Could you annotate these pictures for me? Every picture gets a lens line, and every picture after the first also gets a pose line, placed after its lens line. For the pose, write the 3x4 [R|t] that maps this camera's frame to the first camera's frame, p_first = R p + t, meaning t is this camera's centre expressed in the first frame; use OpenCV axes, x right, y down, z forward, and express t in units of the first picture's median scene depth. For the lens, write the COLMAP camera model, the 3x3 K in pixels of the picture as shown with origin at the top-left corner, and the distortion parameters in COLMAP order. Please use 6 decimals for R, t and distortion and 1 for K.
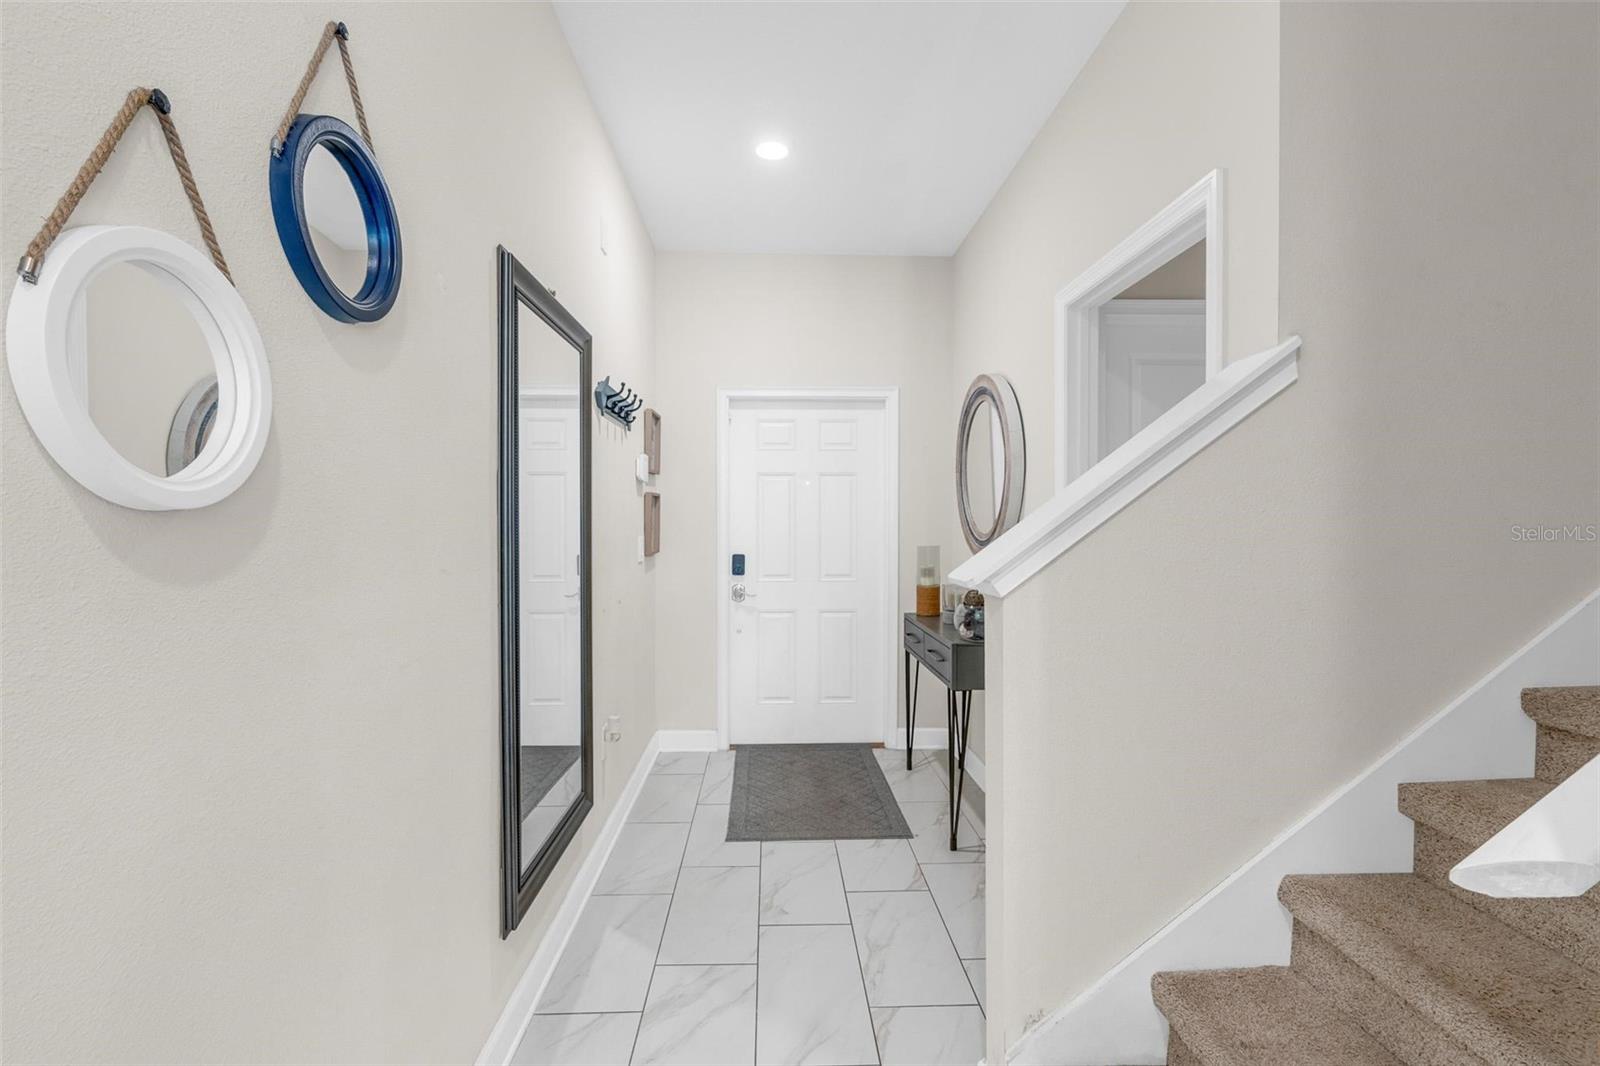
lens RADIAL K [[723.3, 0, 799.5], [0, 723.3, 530.6], [0, 0, 1]] dist [-0.005222, 0.002623]
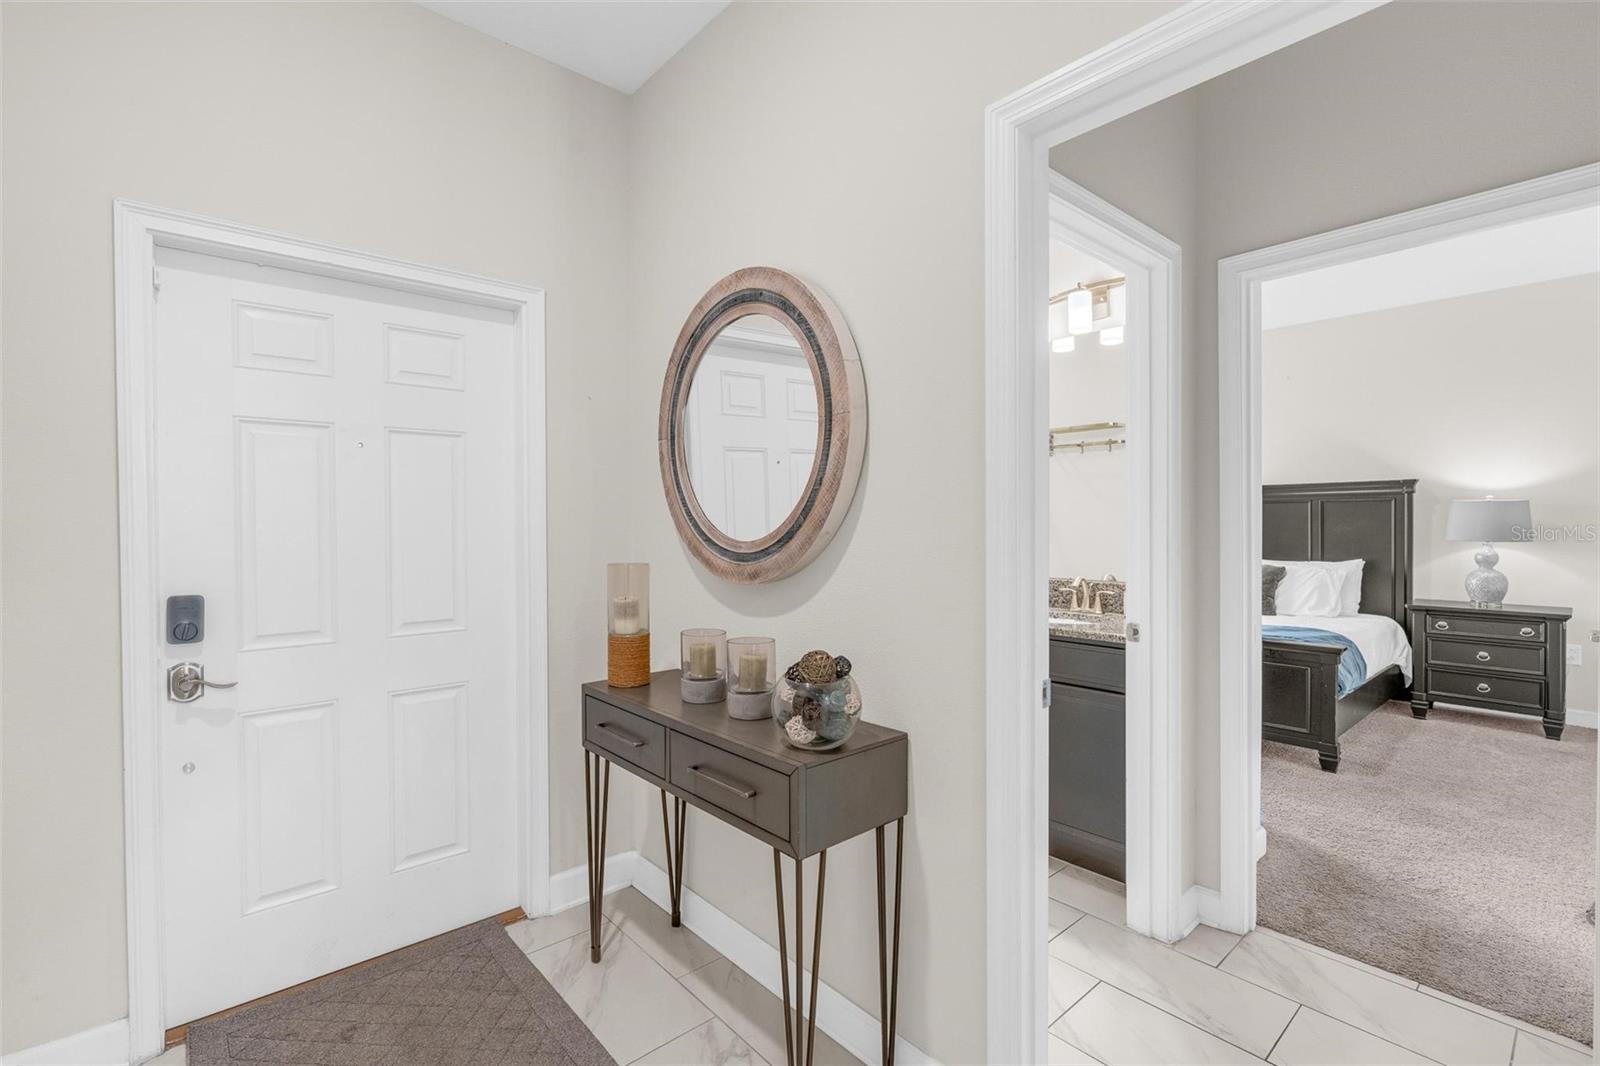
lens RADIAL K [[723.3, 0, 797.1], [0, 723.3, 529.2], [0, 0, 1]] dist [-0.005222, 0.002623]
pose [[0.780853, -0.010430, 0.624627, -0.068693], [0.010215, 0.999940, 0.003926, -0.006160], [-0.624631, 0.003315, 0.780913, 0.425525]]
